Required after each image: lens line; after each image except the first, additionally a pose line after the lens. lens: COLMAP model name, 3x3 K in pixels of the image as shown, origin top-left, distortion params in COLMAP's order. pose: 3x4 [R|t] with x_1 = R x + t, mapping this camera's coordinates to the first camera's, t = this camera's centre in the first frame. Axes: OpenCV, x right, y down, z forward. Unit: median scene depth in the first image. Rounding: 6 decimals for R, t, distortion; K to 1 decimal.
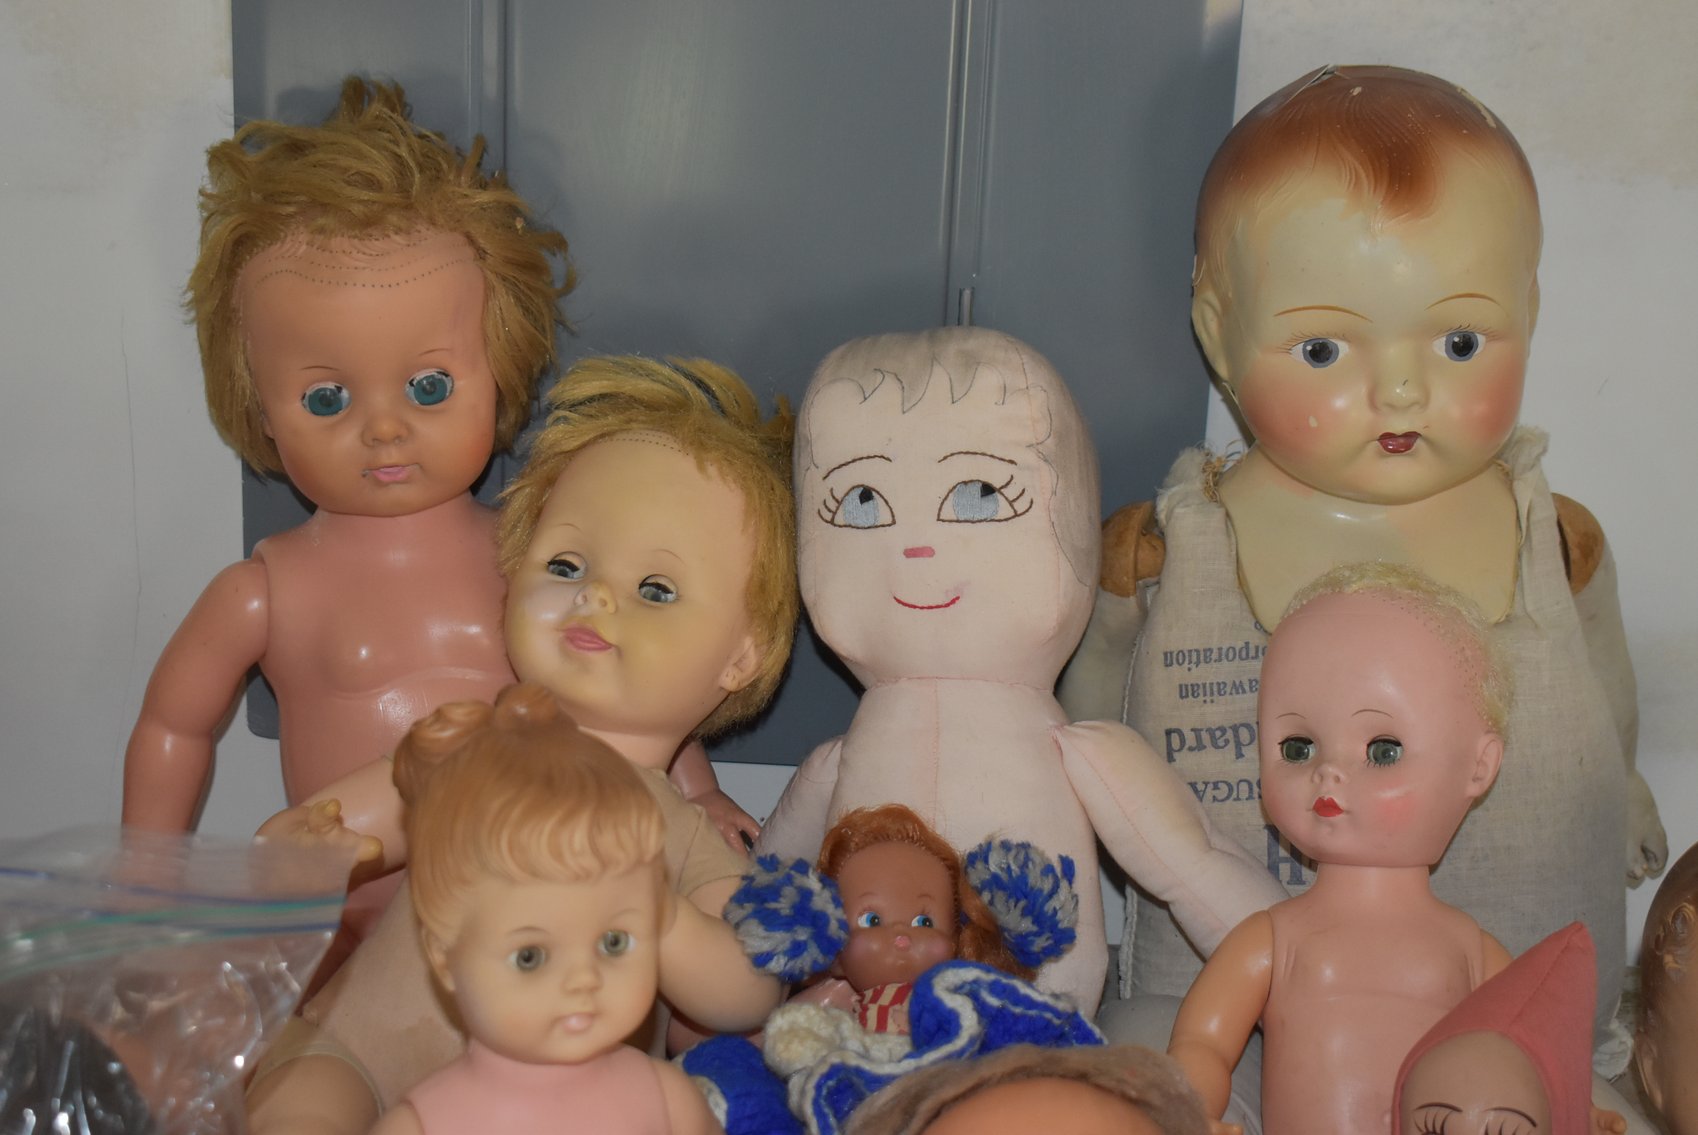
lens RADIAL K [[3016.3, 0, 849.0], [0, 3016.3, 567.5], [0, 0, 1]] dist [-0.003851, 0.038980]
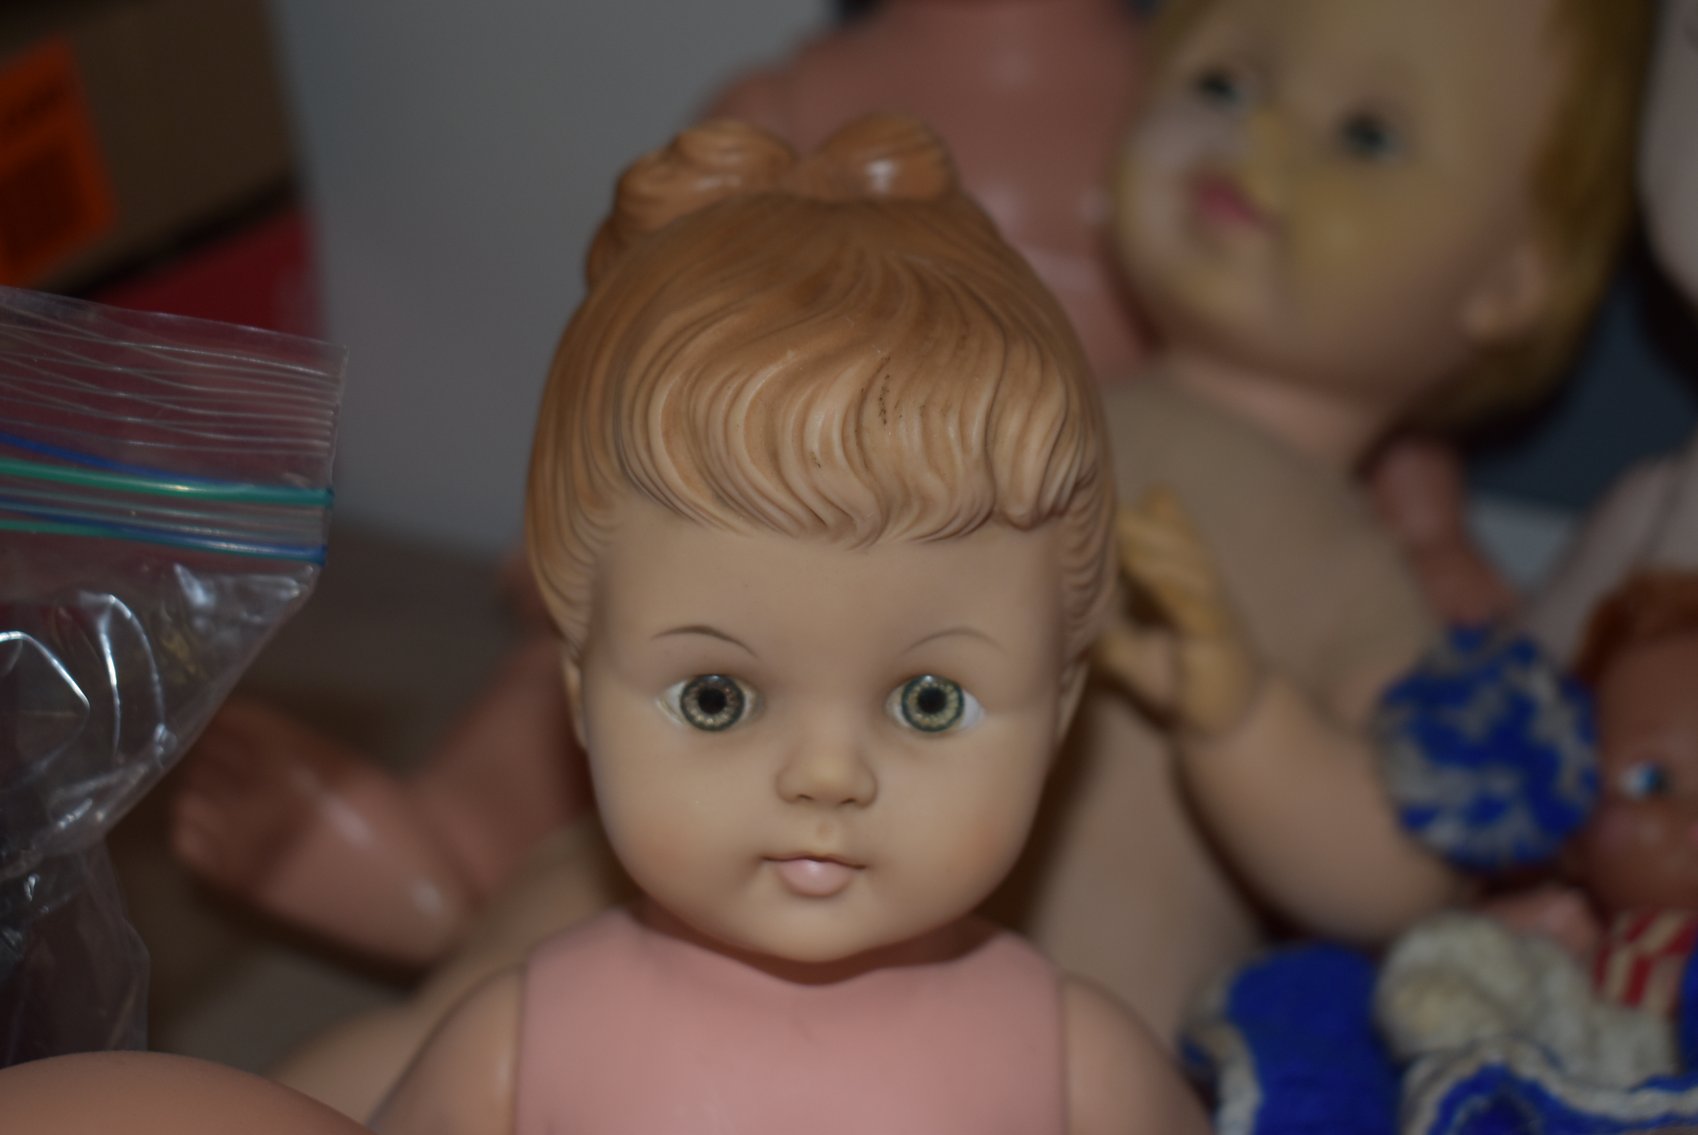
lens RADIAL K [[2646.8, 0, 849.0], [0, 2646.8, 567.5], [0, 0, 1]] dist [-0.018344, -0.055017]
pose [[0.925158, 0.153711, -0.347066, 0.028586], [-0.134541, 0.987768, 0.078829, 0.060524], [0.354938, -0.026235, 0.934522, 0.505048]]
